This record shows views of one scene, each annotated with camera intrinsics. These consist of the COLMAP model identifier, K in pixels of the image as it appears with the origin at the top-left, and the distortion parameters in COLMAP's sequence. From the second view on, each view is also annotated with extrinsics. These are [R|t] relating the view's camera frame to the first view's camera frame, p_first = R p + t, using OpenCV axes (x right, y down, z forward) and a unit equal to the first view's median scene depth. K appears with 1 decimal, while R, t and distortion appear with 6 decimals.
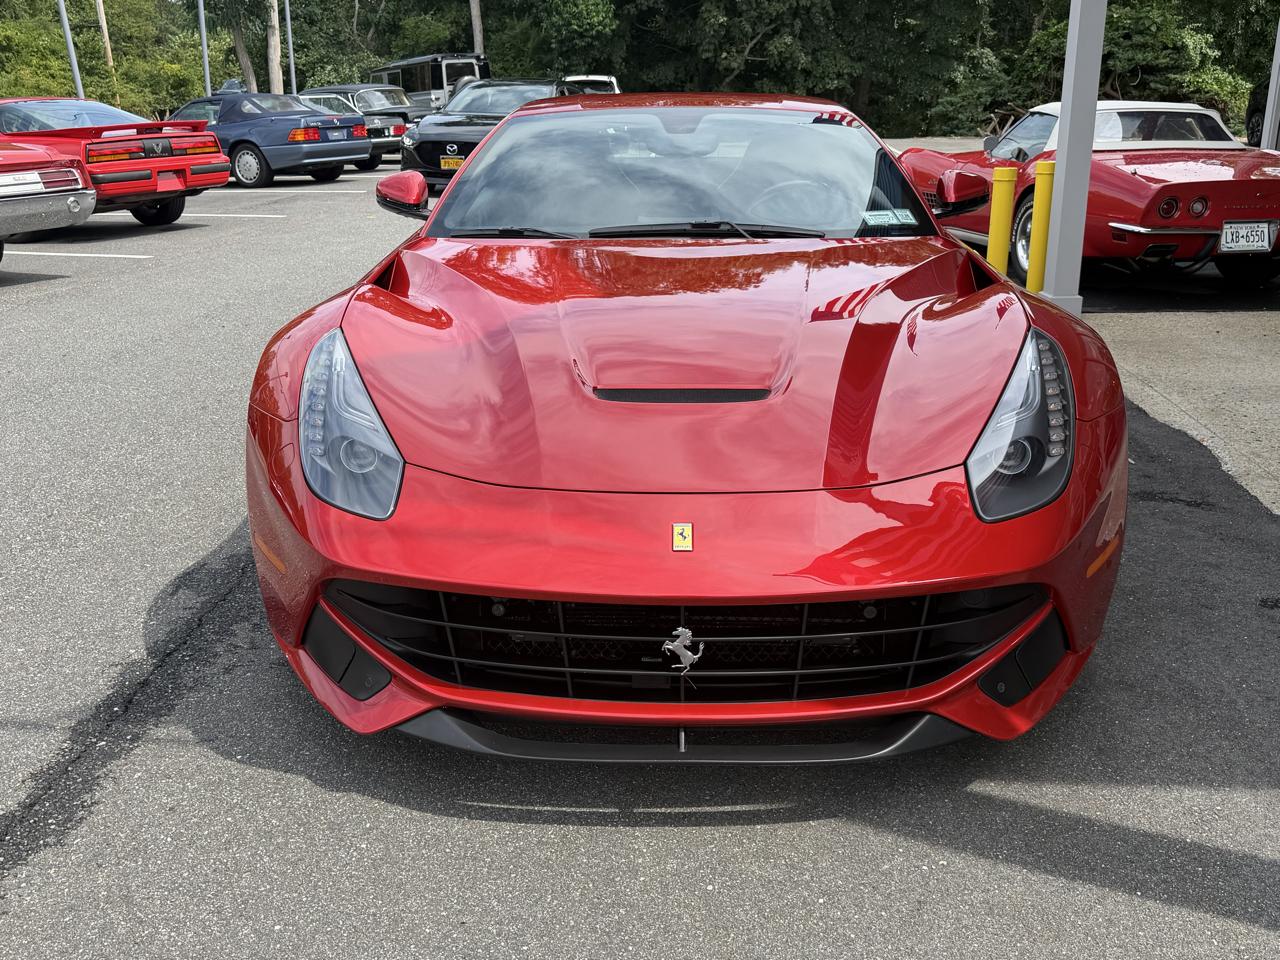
lens RADIAL K [[1219.3, 0, 644.2], [0, 1219.3, 465.5], [0, 0, 1]] dist [0.187404, -0.374936]
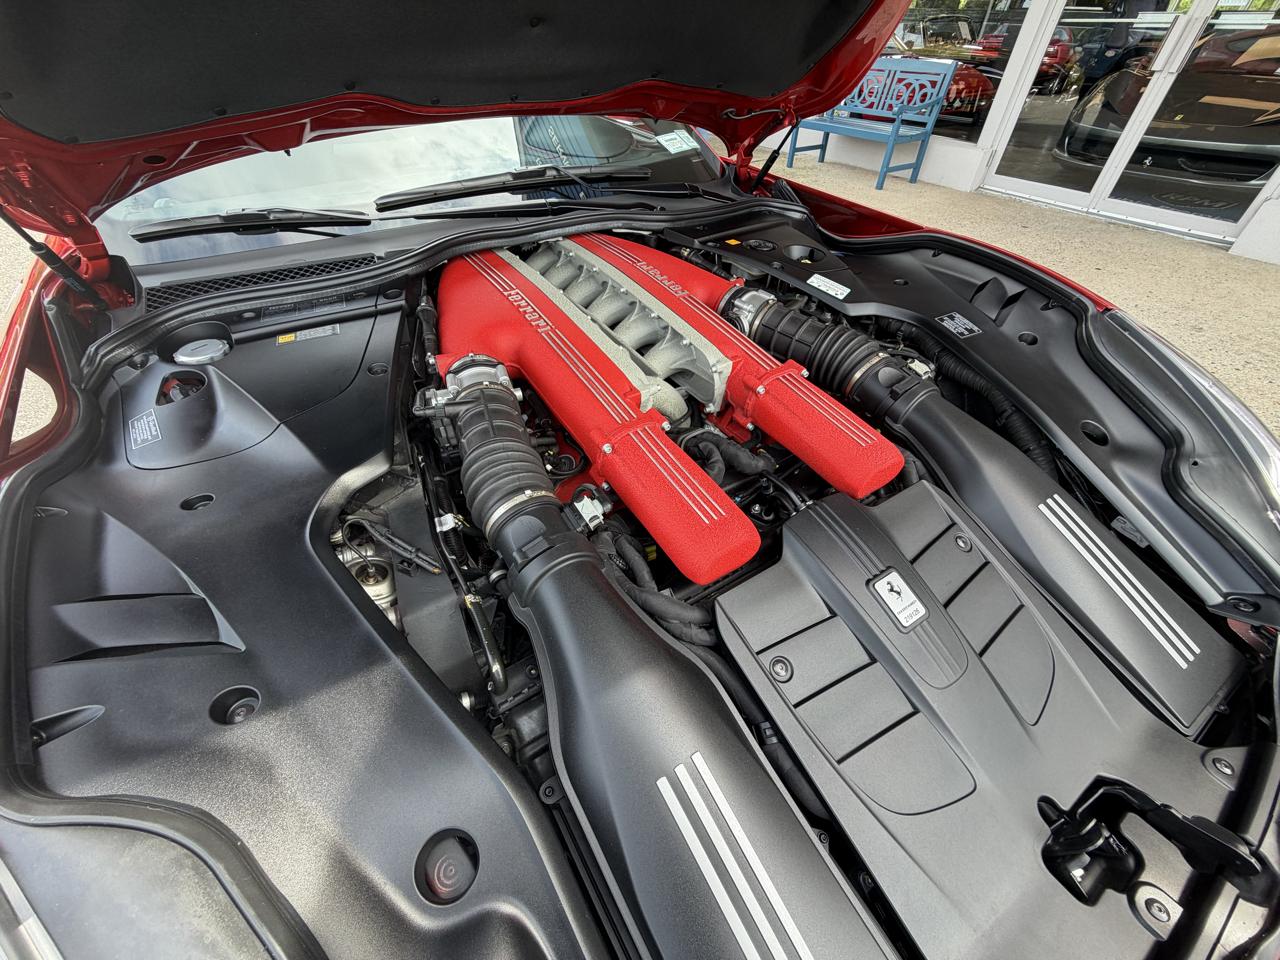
lens RADIAL K [[512.6, 0, 635.1], [0, 512.6, 476.0], [0, 0, 1]] dist [0.000143, -0.000050]
pose [[0.826215, -0.364703, 0.429372, -0.158625], [0.154977, 0.879905, 0.449166, -0.244127], [-0.541619, -0.304565, 0.783511, 0.973745]]
